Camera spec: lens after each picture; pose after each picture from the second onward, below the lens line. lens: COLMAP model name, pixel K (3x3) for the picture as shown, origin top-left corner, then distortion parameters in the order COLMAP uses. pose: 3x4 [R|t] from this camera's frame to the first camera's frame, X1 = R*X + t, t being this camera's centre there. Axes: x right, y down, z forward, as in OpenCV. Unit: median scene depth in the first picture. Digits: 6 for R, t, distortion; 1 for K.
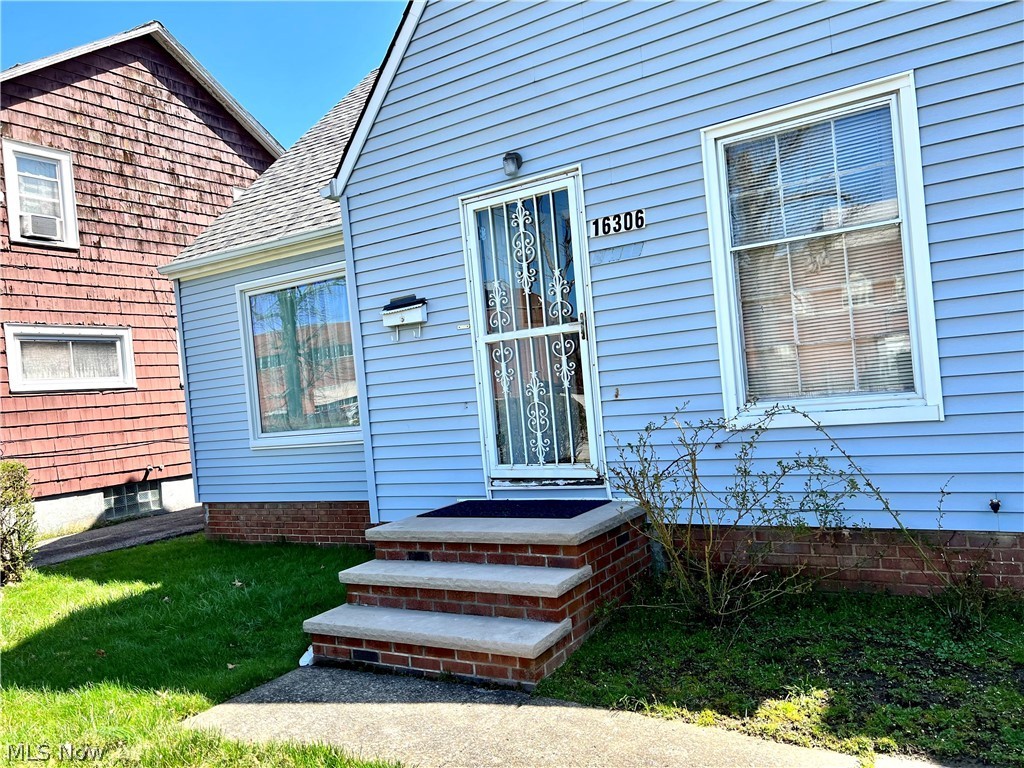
lens RADIAL K [[769.1, 0, 506.3], [0, 769.1, 389.2], [0, 0, 1]] dist [0.056226, -0.064369]
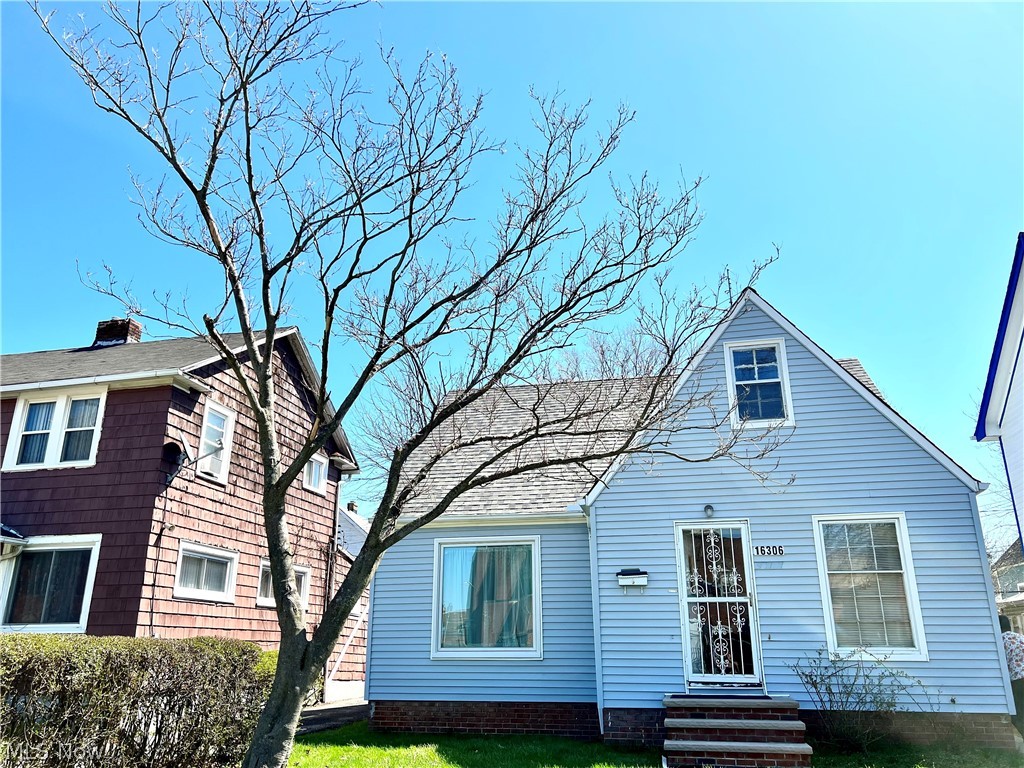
lens RADIAL K [[769.1, 0, 506.2], [0, 769.1, 388.2], [0, 0, 1]] dist [0.056226, -0.064369]
pose [[0.938460, 0.192092, 0.287044, -0.995439], [-0.086197, 0.935034, -0.343920, 0.127289], [-0.334460, 0.298013, 0.894050, -0.622692]]
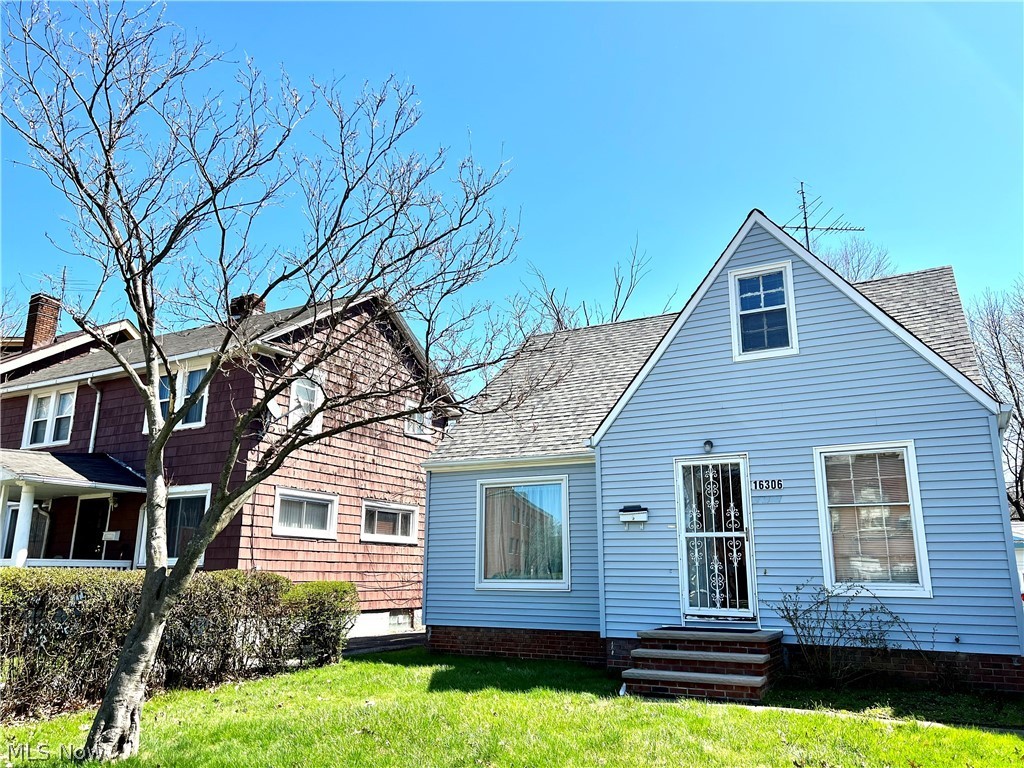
lens RADIAL K [[769.1, 0, 511.6], [0, 769.1, 382.7], [0, 0, 1]] dist [0.056226, -0.064369]
pose [[0.993103, 0.110057, 0.040415, -0.522124], [-0.096818, 0.964241, -0.246709, 0.075324], [-0.066122, 0.241095, 0.968246, -0.805589]]
